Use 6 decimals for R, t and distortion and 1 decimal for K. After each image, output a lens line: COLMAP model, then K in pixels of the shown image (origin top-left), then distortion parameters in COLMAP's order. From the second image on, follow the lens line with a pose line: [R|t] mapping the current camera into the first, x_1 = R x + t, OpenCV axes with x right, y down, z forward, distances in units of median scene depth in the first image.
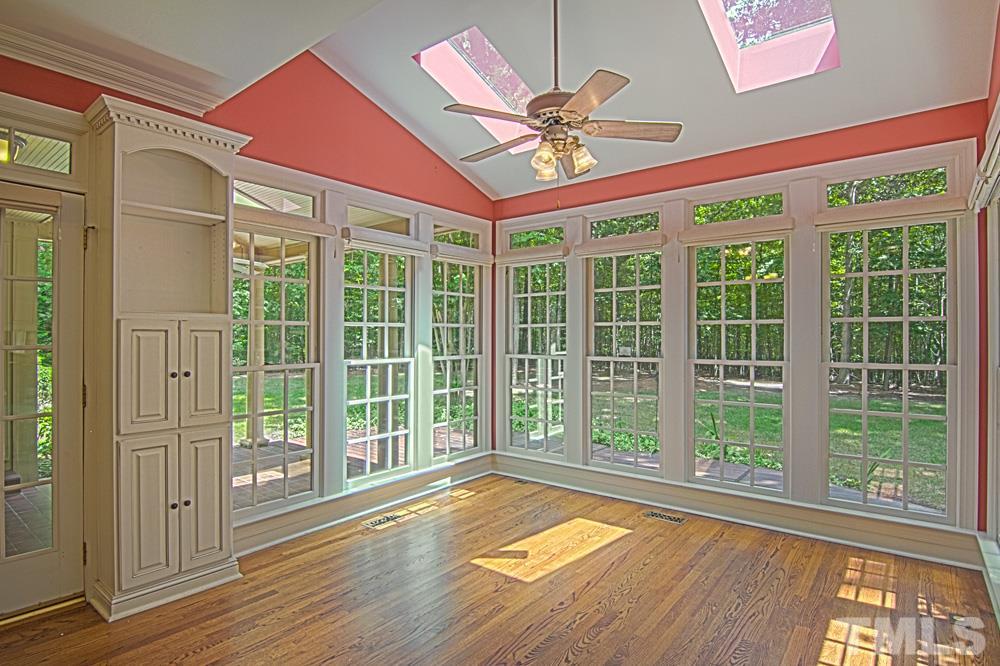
lens RADIAL K [[520.1, 0, 501.1], [0, 520.1, 333.0], [0, 0, 1]] dist [-0.016803, -0.004134]
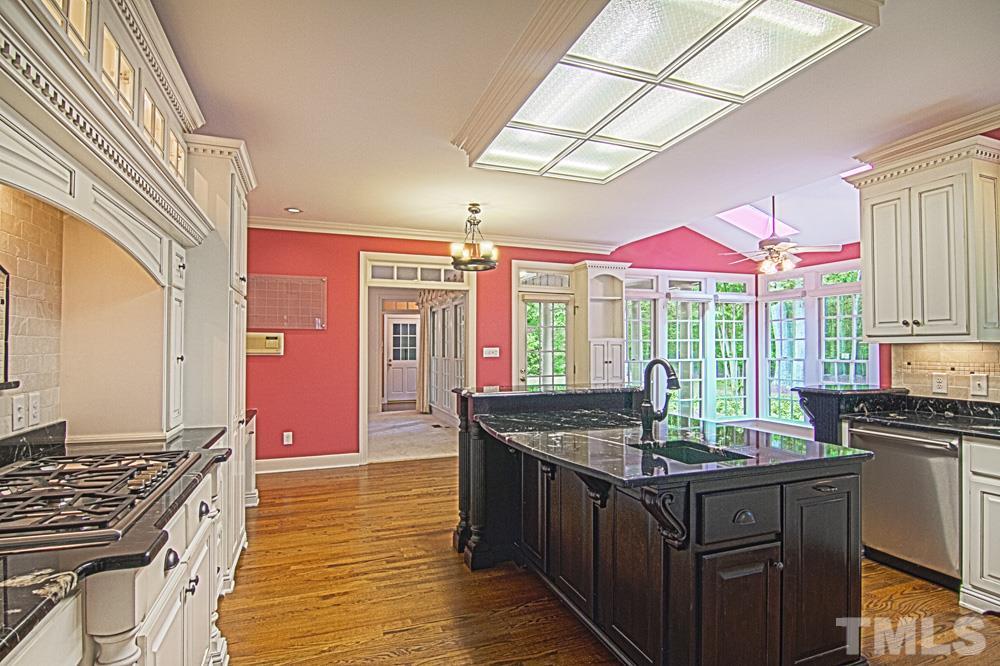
lens RADIAL K [[520.1, 0, 501.7], [0, 520.1, 332.8], [0, 0, 1]] dist [-0.016803, -0.004134]
pose [[0.858710, -0.010174, -0.512361, 0.143907], [0.002103, 0.999864, -0.016330, -0.013309], [0.512457, 0.012946, 0.858615, -0.867713]]
